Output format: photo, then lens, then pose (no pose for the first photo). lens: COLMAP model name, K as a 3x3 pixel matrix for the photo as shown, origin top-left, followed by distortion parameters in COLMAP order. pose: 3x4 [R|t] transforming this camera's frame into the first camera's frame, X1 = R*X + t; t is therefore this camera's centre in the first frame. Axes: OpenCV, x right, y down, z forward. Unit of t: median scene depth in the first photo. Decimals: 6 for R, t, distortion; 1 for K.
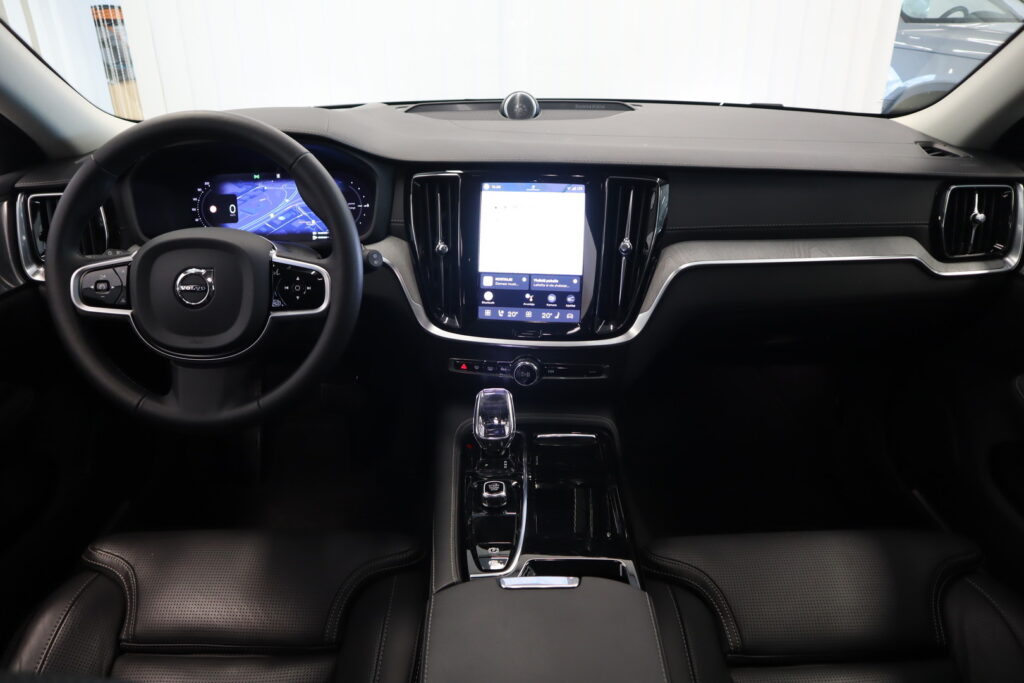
lens RADIAL K [[711.2, 0, 512.0], [0, 711.2, 341.5], [0, 0, 1]] dist [-0.128199, 0.073401]
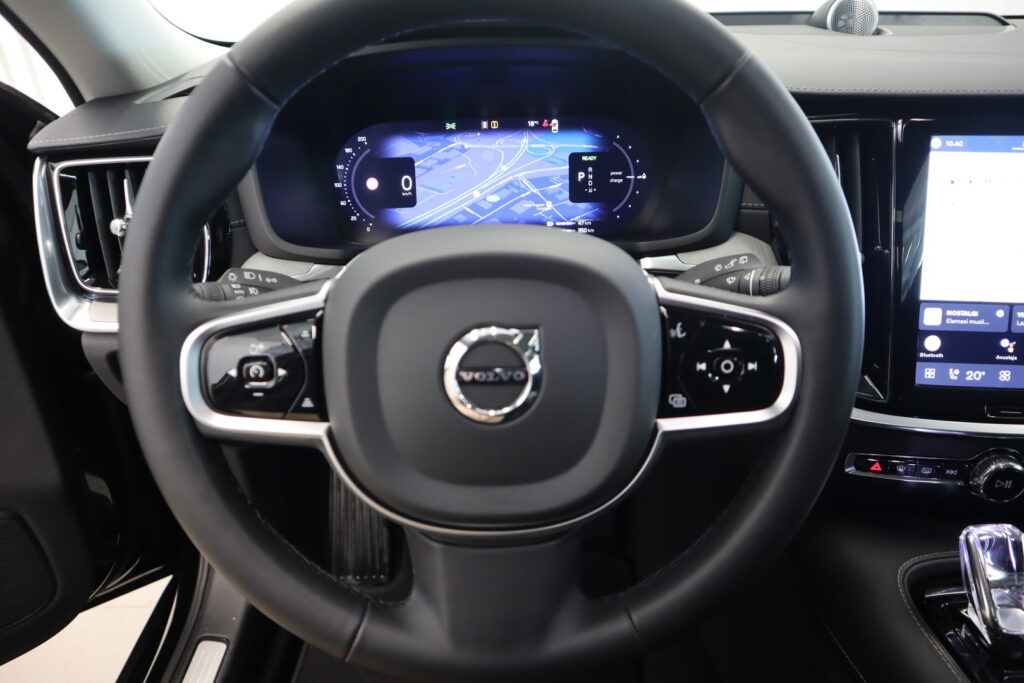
lens RADIAL K [[711.2, 0, 512.0], [0, 711.2, 341.5], [0, 0, 1]] dist [-0.128199, 0.073401]
pose [[0.999851, -0.017287, 0.000262, -0.360484], [0.017264, 0.999085, 0.039128, -0.091820], [-0.000938, -0.039118, 0.999234, 0.466944]]
